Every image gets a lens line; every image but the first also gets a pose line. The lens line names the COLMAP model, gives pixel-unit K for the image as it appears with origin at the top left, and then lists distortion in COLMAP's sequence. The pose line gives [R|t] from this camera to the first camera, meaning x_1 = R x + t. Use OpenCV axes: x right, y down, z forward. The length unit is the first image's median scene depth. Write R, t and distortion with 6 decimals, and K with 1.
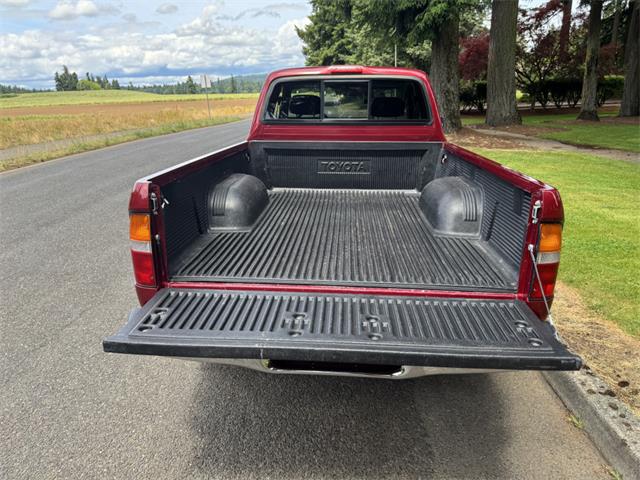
lens RADIAL K [[465.8, 0, 320.0], [0, 465.8, 240.0], [0, 0, 1]] dist [0.003853, 0.001336]
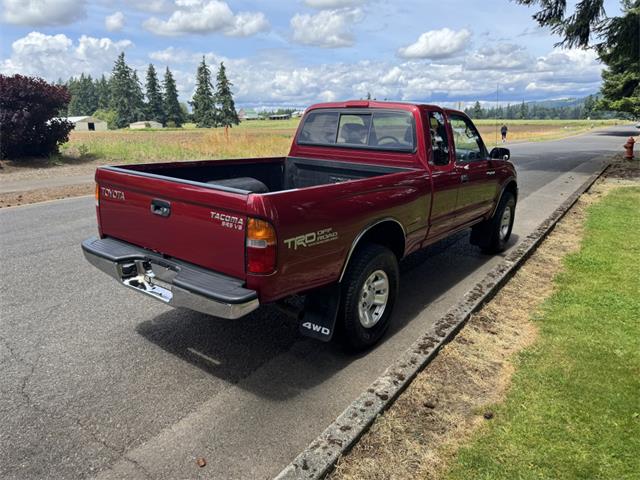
lens RADIAL K [[465.8, 0, 320.0], [0, 465.8, 240.0], [0, 0, 1]] dist [0.003853, 0.001336]
pose [[0.831058, 0.164627, -0.531263, 0.163905], [-0.190457, 0.981675, 0.006267, -0.002182], [0.522560, 0.095975, 0.847184, -0.007259]]
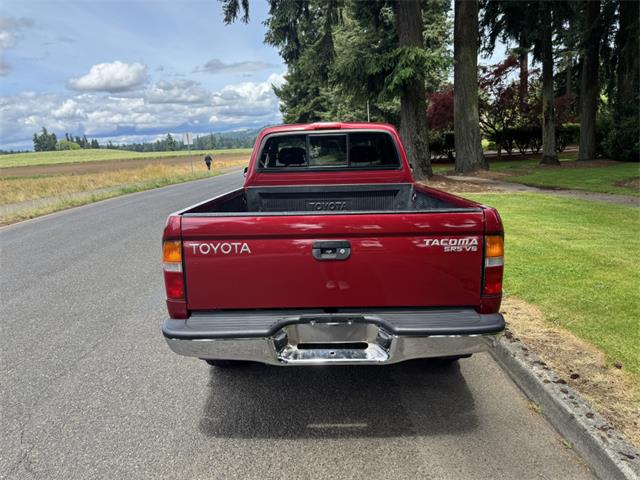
lens RADIAL K [[462.6, 0, 323.6], [0, 462.6, 239.1], [0, 0, 1]] dist [0.054849, -0.064651]
pose [[0.998094, -0.036514, 0.049741, -0.005267], [0.041733, 0.993244, -0.108278, 0.011313], [-0.045451, 0.110148, 0.992875, -0.032079]]
